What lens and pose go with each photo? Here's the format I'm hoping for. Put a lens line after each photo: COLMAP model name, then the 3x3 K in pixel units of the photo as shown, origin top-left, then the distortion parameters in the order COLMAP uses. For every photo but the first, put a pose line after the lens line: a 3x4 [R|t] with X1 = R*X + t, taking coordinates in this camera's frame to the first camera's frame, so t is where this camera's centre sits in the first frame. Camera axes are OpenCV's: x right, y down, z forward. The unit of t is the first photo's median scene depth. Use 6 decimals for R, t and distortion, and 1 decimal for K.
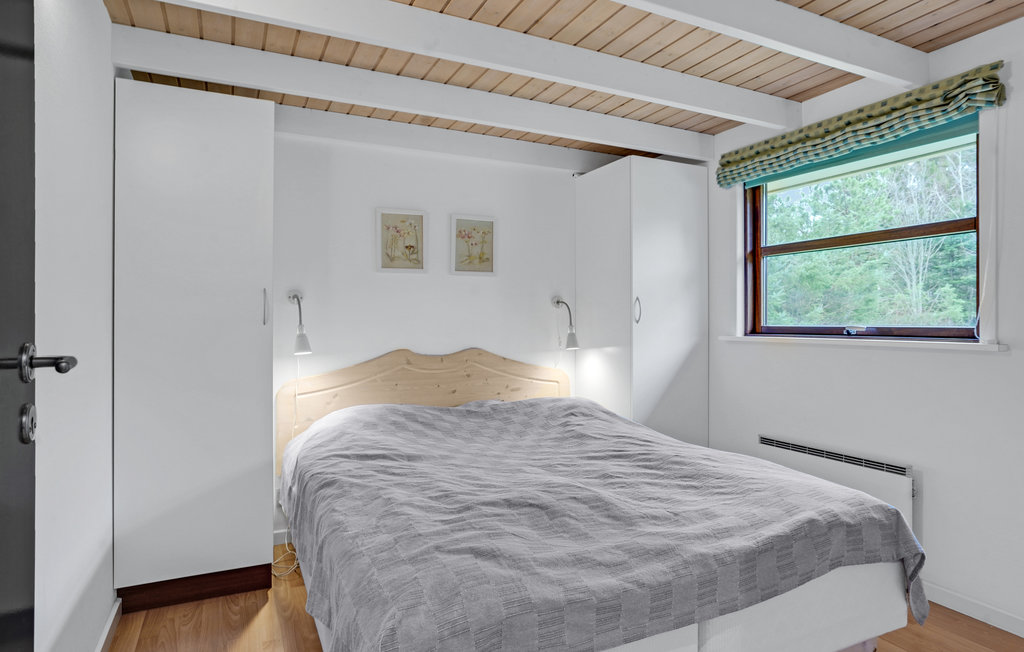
lens RADIAL K [[568.6, 0, 511.4], [0, 568.6, 324.9], [0, 0, 1]] dist [0.019219, 0.000746]
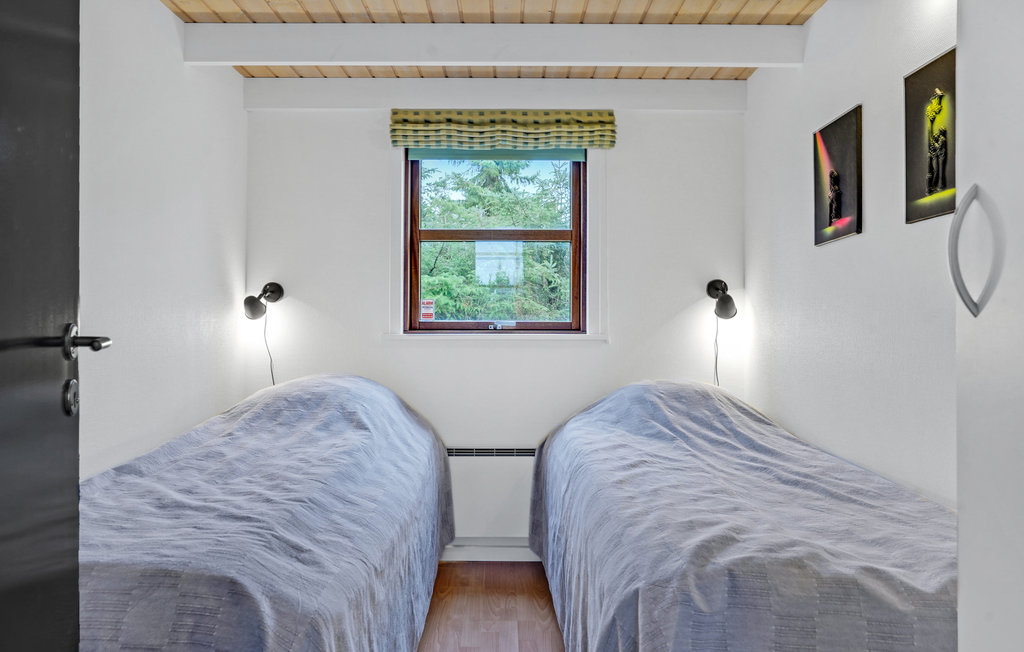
lens RADIAL K [[552.5, 0, 514.8], [0, 552.5, 321.8], [0, 0, 1]] dist [-0.003494, -0.000107]
pose [[0.440304, -0.000328, 0.897849, -0.256394], [-0.002676, 0.999995, 0.001678, 0.001421], [-0.897845, -0.003142, 0.440301, 0.503600]]
